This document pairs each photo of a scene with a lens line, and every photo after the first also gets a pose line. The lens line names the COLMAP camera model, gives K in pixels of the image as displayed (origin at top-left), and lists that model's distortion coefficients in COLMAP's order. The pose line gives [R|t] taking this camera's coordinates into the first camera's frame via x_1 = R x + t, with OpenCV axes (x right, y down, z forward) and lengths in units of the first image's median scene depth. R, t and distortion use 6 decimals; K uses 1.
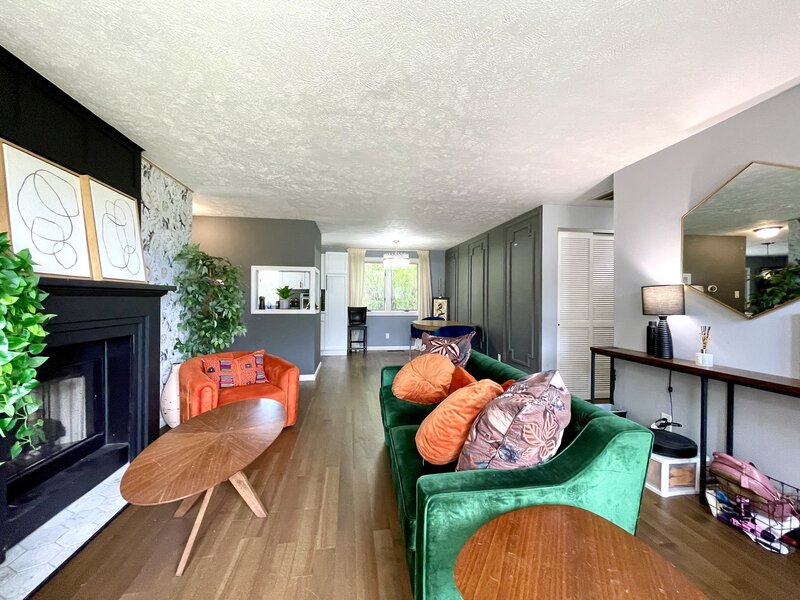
lens RADIAL K [[324.1, 0, 397.1], [0, 324.1, 299.6], [0, 0, 1]] dist [-0.001477, -0.000124]
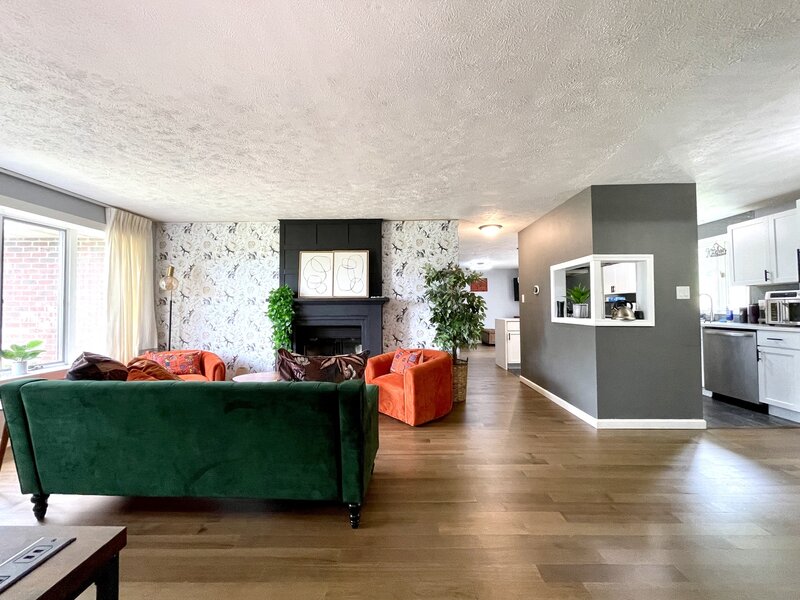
lens RADIAL K [[324.1, 0, 397.1], [0, 324.1, 299.6], [0, 0, 1]] dist [-0.001477, -0.000124]
pose [[-0.165356, -0.030290, -0.985769, 0.299633], [0.005309, 0.999486, -0.031602, 0.006242], [0.986220, -0.010459, -0.165110, 0.465765]]
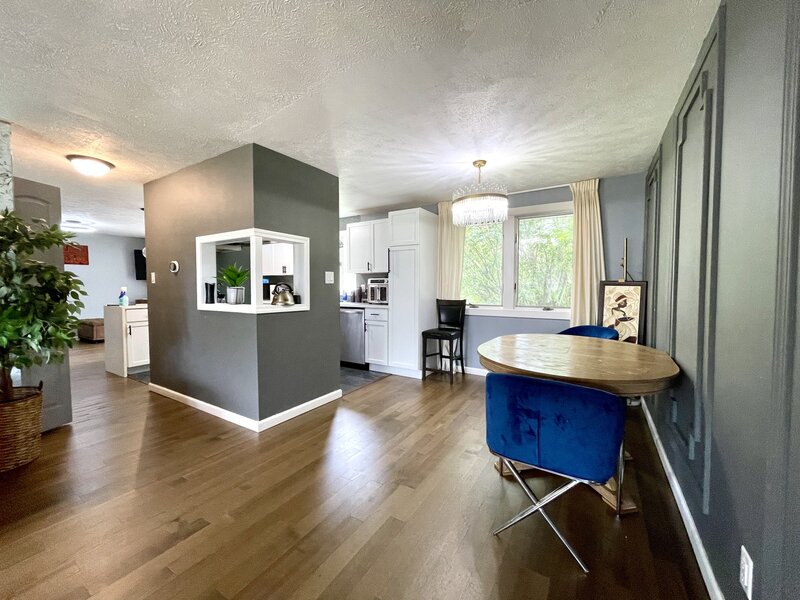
lens RADIAL K [[324.1, 0, 397.1], [0, 324.1, 299.6], [0, 0, 1]] dist [-0.001477, -0.000124]
pose [[0.760516, 0.019077, -0.649038, 0.189536], [0.004919, 0.999370, 0.035138, 0.001317], [0.649300, -0.029915, 0.759944, 0.479942]]
